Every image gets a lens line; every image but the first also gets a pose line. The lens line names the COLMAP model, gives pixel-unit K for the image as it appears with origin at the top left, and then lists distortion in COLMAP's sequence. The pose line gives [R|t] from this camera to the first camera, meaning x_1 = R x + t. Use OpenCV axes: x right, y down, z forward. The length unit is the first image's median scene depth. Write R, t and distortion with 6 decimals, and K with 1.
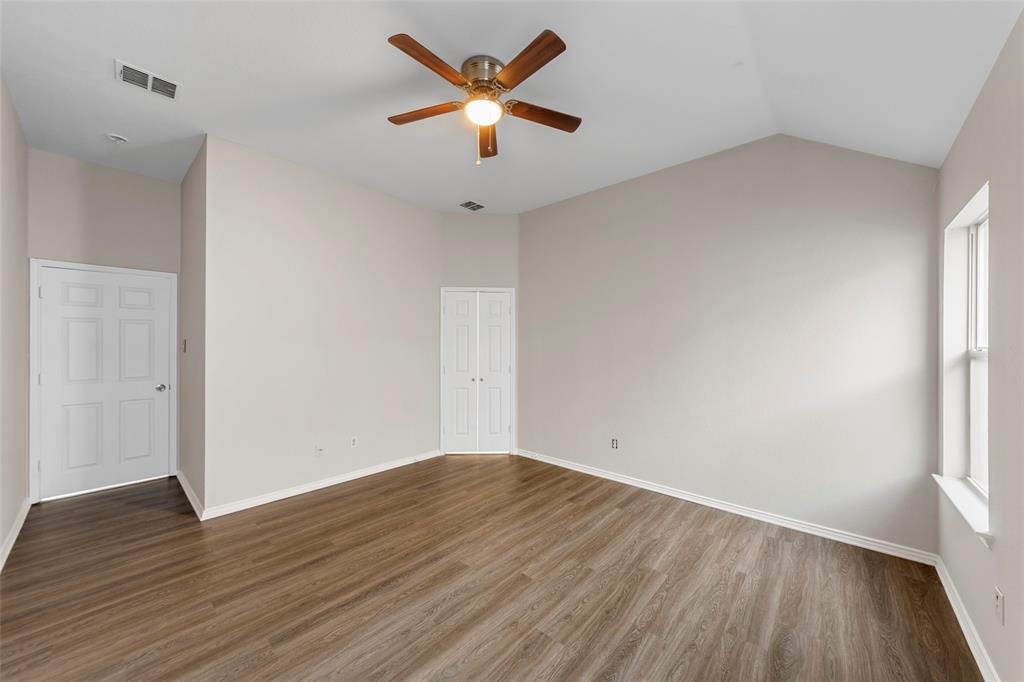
lens RADIAL K [[370.7, 0, 511.1], [0, 370.7, 339.4], [0, 0, 1]] dist [0.002063, -0.000731]
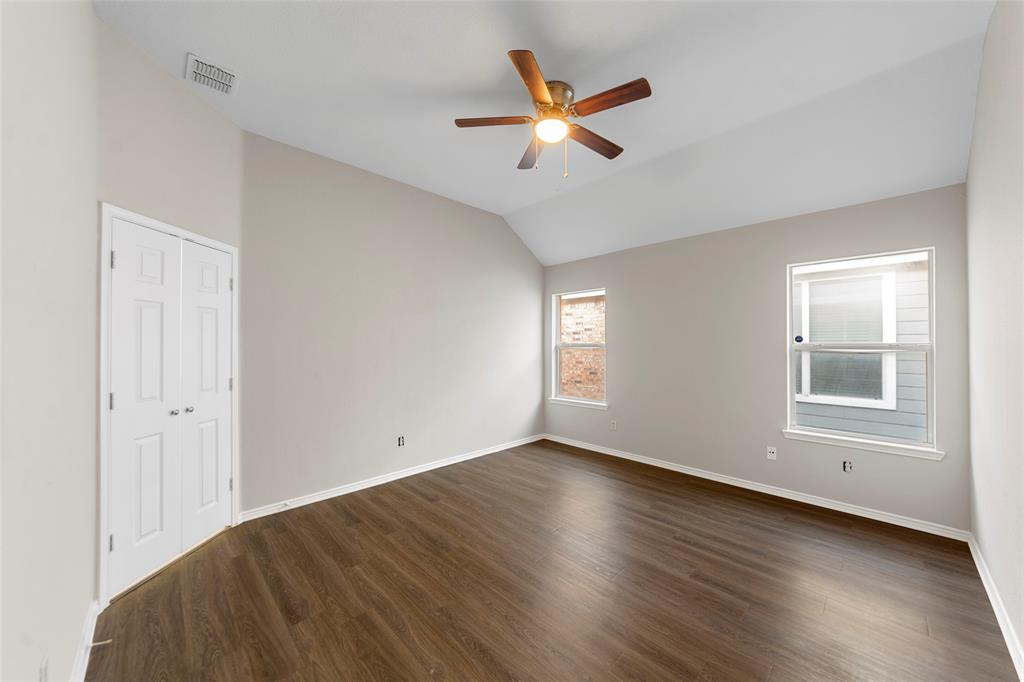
lens RADIAL K [[370.7, 0, 521.5], [0, 370.7, 339.5], [0, 0, 1]] dist [0.002063, -0.000731]
pose [[0.050483, 0.006431, 0.998704, -0.895612], [-0.013045, 0.999898, -0.005779, 0.008225], [-0.998640, -0.012736, 0.050562, 0.790559]]
